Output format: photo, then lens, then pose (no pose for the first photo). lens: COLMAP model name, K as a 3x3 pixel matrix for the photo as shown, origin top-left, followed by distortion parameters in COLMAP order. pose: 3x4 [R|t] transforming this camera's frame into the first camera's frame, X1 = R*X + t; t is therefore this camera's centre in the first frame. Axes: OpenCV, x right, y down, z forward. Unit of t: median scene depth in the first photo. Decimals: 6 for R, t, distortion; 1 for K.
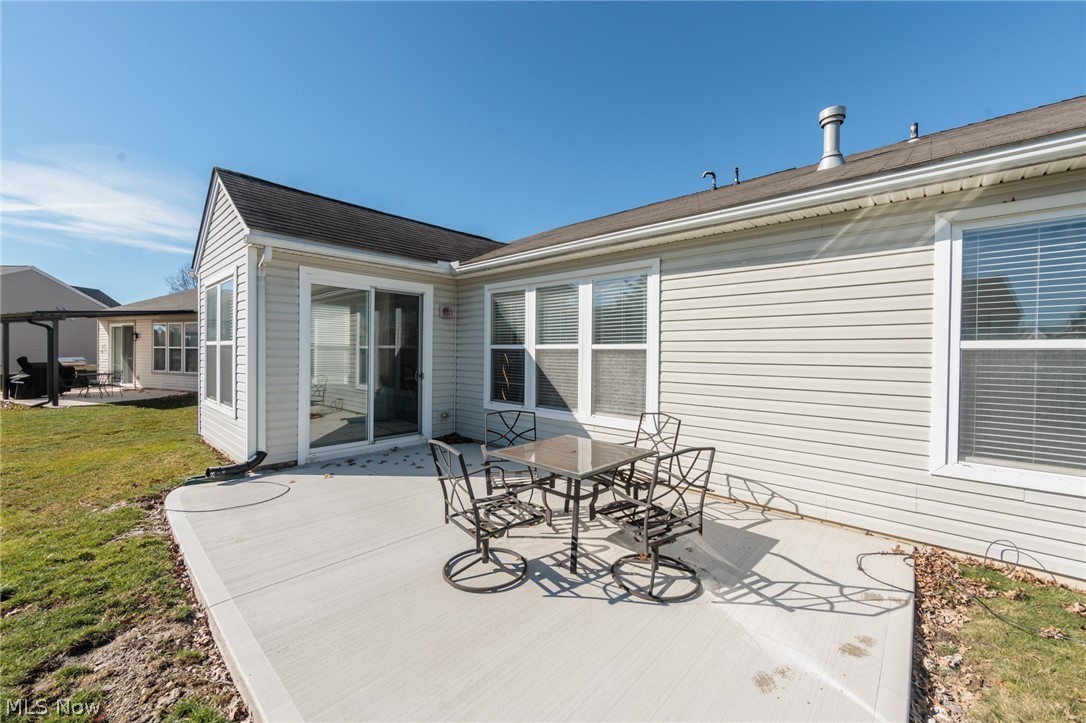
lens RADIAL K [[425.0, 0, 544.3], [0, 425.0, 355.7], [0, 0, 1]] dist [-0.000985, -0.000306]
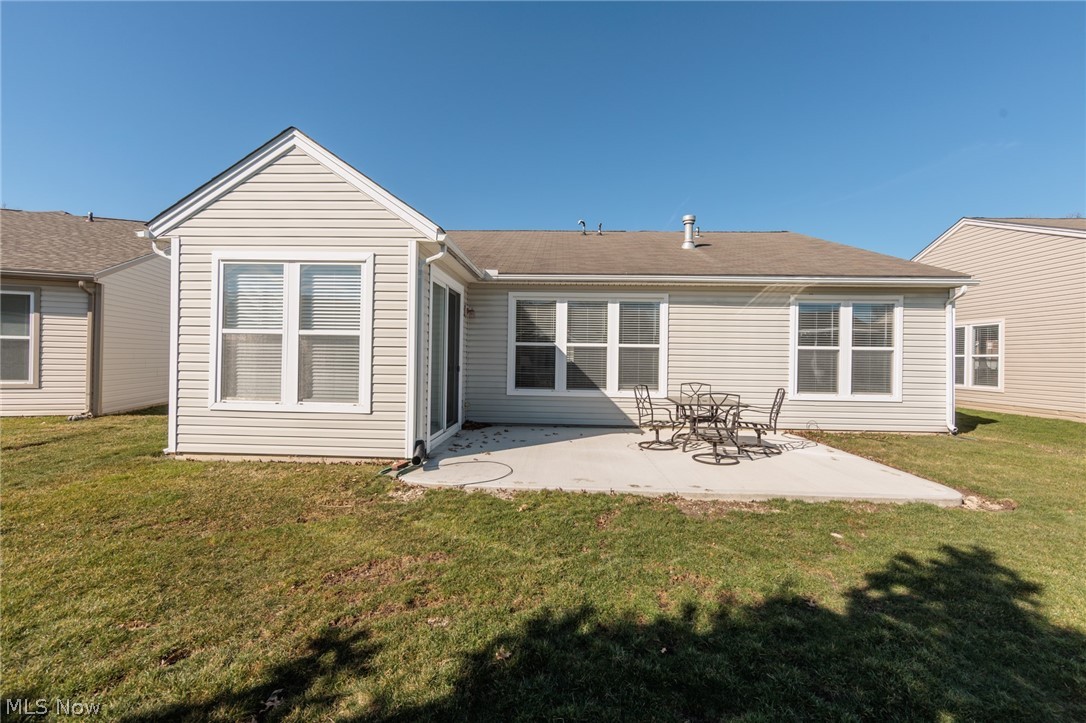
lens RADIAL K [[412.3, 0, 543.1], [0, 412.3, 347.8], [0, 0, 1]] dist [-0.000350, -0.000061]
pose [[0.766338, 0.006234, 0.642408, -1.032320], [-0.003183, 0.999977, -0.005906, -0.003636], [-0.642430, 0.002481, 0.766340, 0.054169]]
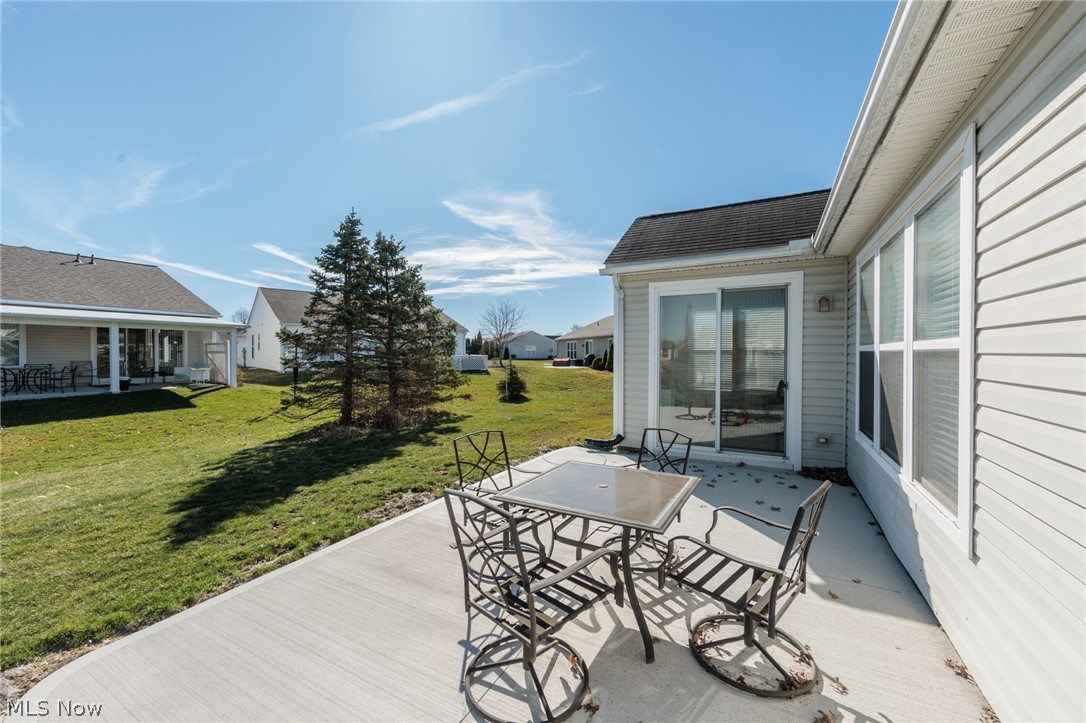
lens RADIAL K [[425.0, 0, 544.3], [0, 425.0, 355.7], [0, 0, 1]] dist [-0.000985, -0.000306]
pose [[0.240797, -0.002501, -0.970572, 0.497429], [-0.005180, 0.999979, -0.003862, -0.005285], [0.970562, 0.005958, 0.240779, 0.447533]]
